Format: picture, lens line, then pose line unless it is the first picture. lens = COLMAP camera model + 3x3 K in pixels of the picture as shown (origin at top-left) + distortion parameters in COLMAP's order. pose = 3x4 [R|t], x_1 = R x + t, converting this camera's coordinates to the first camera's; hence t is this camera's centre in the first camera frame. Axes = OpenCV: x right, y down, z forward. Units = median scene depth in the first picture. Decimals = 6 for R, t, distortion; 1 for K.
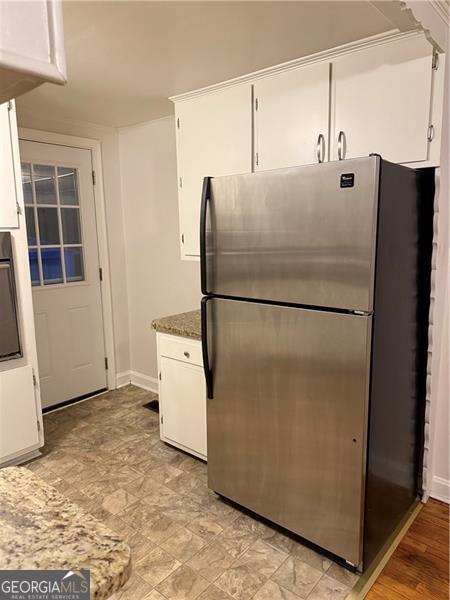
lens RADIAL K [[423.3, 0, 219.4], [0, 423.3, 301.9], [0, 0, 1]] dist [0.073481, -0.081883]
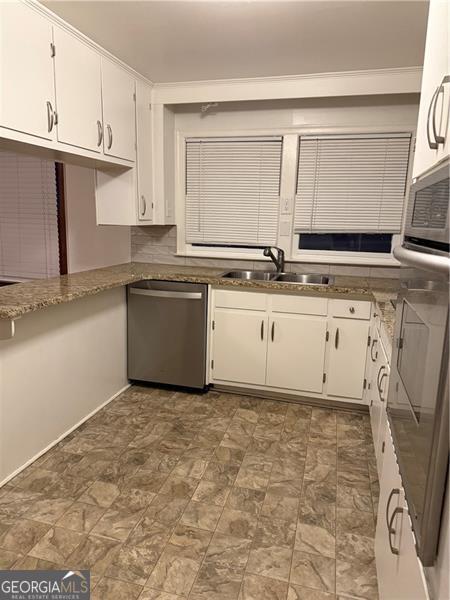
lens RADIAL K [[423.3, 0, 224.0], [0, 423.3, 298.4], [0, 0, 1]] dist [0.073481, -0.081883]
pose [[-0.902775, 0.050373, -0.427154, -0.039989], [-0.102871, 0.939008, 0.328149, -0.088543], [0.417631, 0.340187, -0.842531, 0.651639]]
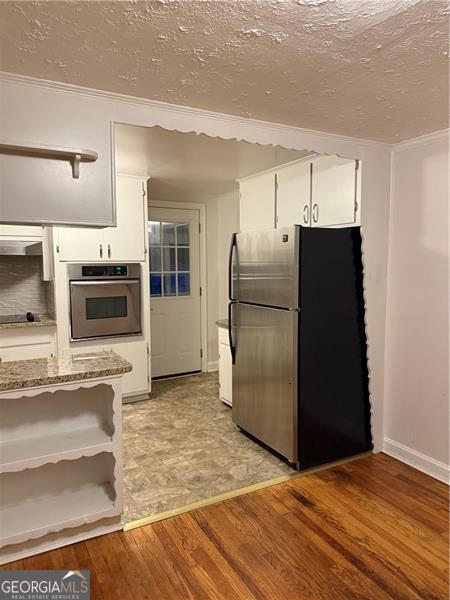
lens RADIAL K [[423.3, 0, 223.6], [0, 423.3, 301.2], [0, 0, 1]] dist [0.073481, -0.081883]
pose [[0.937444, 0.039269, -0.345914, 0.493197], [-0.063415, 0.996256, -0.058762, 0.080934], [0.342311, 0.077023, 0.936424, -0.561913]]
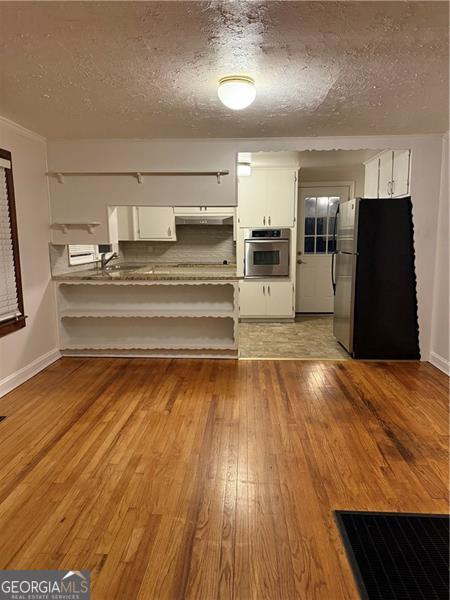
lens RADIAL K [[423.3, 0, 226.1], [0, 423.3, 304.1], [0, 0, 1]] dist [0.073481, -0.081883]
pose [[0.622164, 0.125346, -0.772787, 1.105051], [-0.128699, 0.990046, 0.056971, 0.165831], [0.772236, 0.064012, 0.632103, -0.837295]]
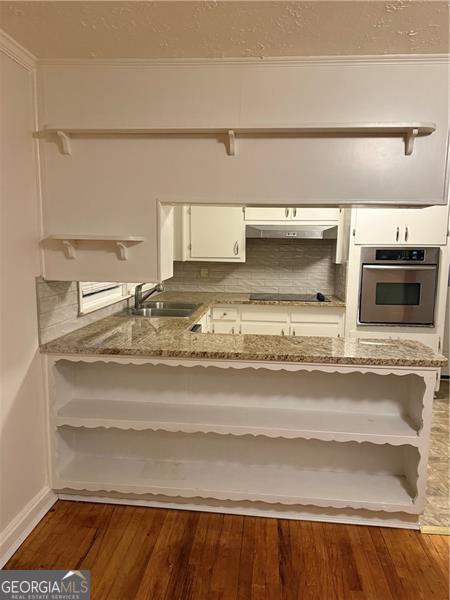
lens RADIAL K [[423.3, 0, 226.7], [0, 423.3, 301.2], [0, 0, 1]] dist [0.073481, -0.081883]
pose [[0.584009, 0.123572, -0.802286, 0.425922], [-0.153587, 0.987314, 0.040270, 0.092865], [0.797085, 0.099703, 0.595580, -0.595510]]
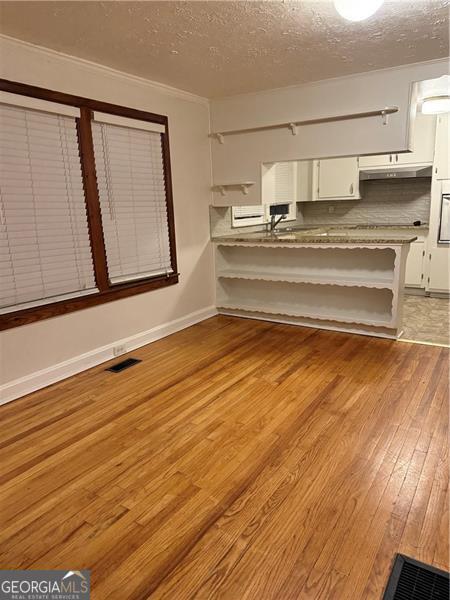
lens RADIAL K [[423.3, 0, 221.4], [0, 423.3, 304.2], [0, 0, 1]] dist [0.073481, -0.081883]
pose [[0.144186, 0.227814, -0.962970, 1.117476], [-0.133794, 0.968691, 0.209135, 0.144337], [0.980464, 0.098686, 0.170152, -0.606710]]
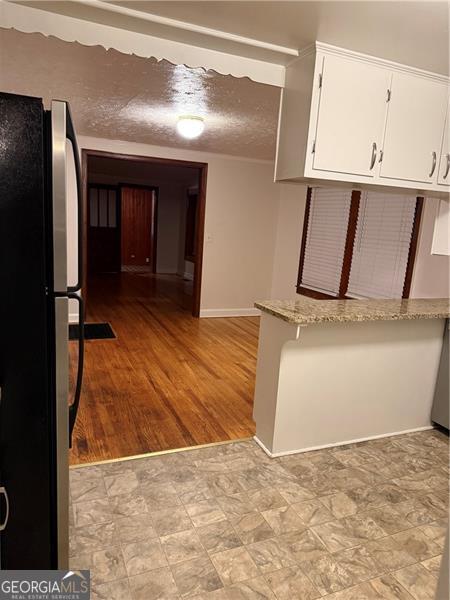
lens RADIAL K [[423.3, 0, 226.3], [0, 423.3, 299.6], [0, 0, 1]] dist [0.073481, -0.081883]
pose [[-0.897399, -0.134910, 0.420089, -0.131440], [0.007639, 0.947213, 0.320513, -0.100466], [-0.441154, 0.290837, -0.848997, 0.674443]]
